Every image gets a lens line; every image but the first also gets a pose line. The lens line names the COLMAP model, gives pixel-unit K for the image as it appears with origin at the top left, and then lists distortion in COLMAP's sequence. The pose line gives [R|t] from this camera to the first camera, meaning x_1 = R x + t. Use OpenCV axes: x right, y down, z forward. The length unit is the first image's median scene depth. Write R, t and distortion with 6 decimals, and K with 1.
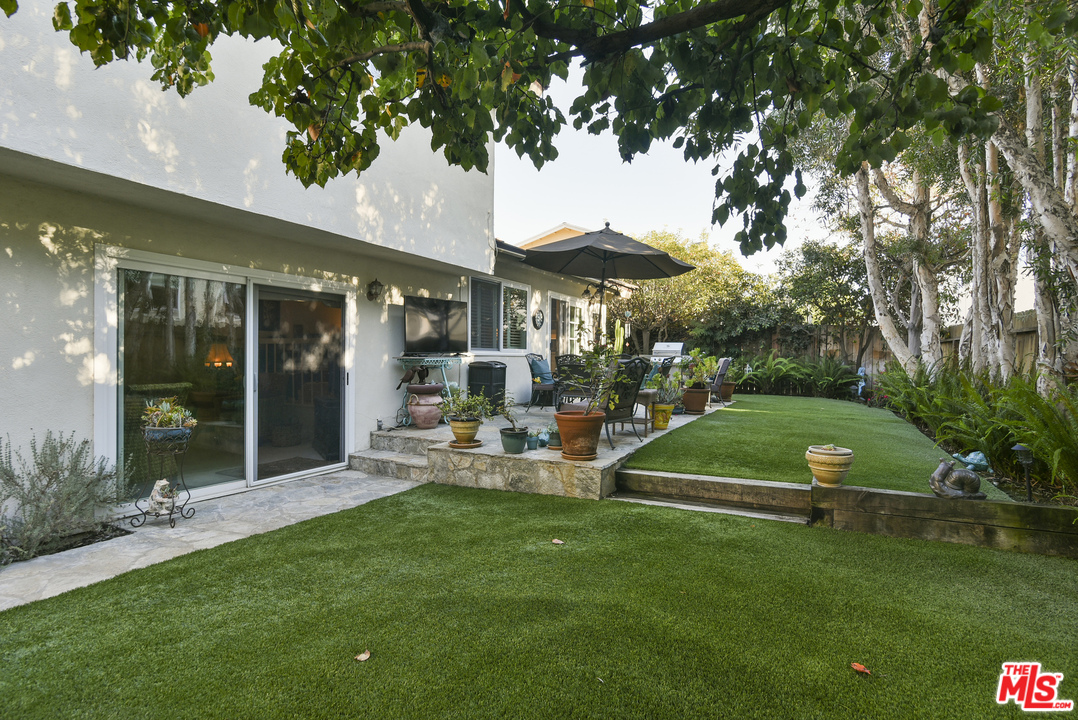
lens RADIAL K [[542.4, 0, 543.8], [0, 542.4, 347.5], [0, 0, 1]] dist [-0.014906, 0.001068]
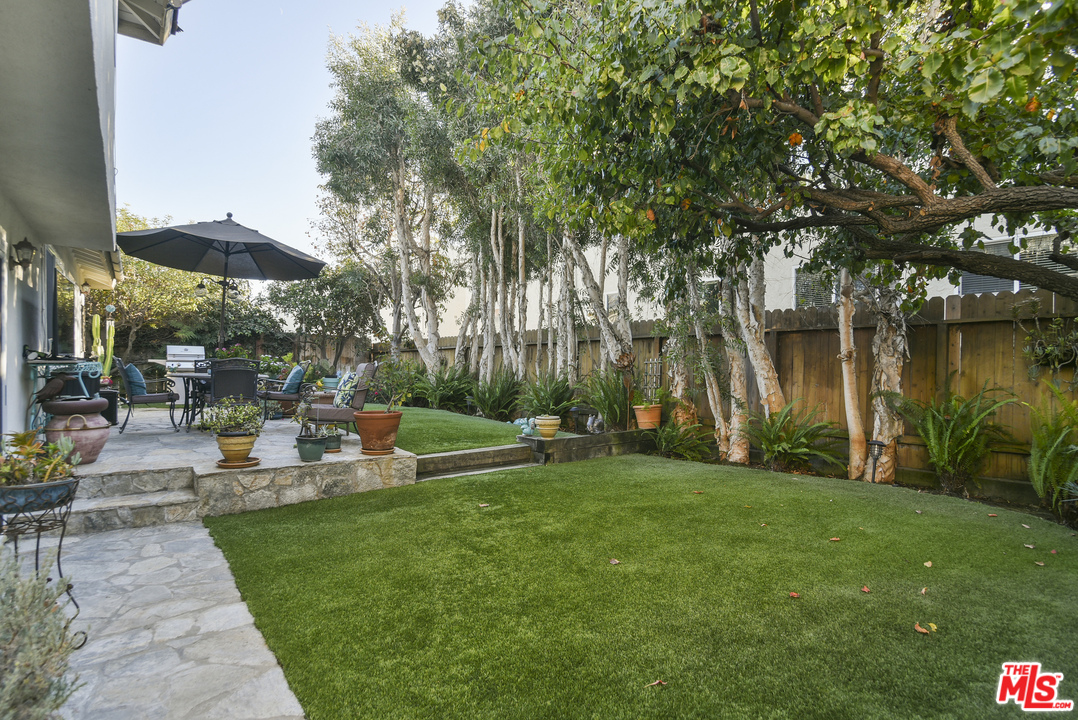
lens RADIAL K [[536.2, 0, 542.5], [0, 536.2, 373.2], [0, 0, 1]] dist [-0.017634, 0.000095]
pose [[0.448571, -0.016253, 0.893600, -0.761877], [-0.016688, 0.999508, 0.026557, 0.008440], [-0.893592, -0.026825, 0.448079, 0.232811]]
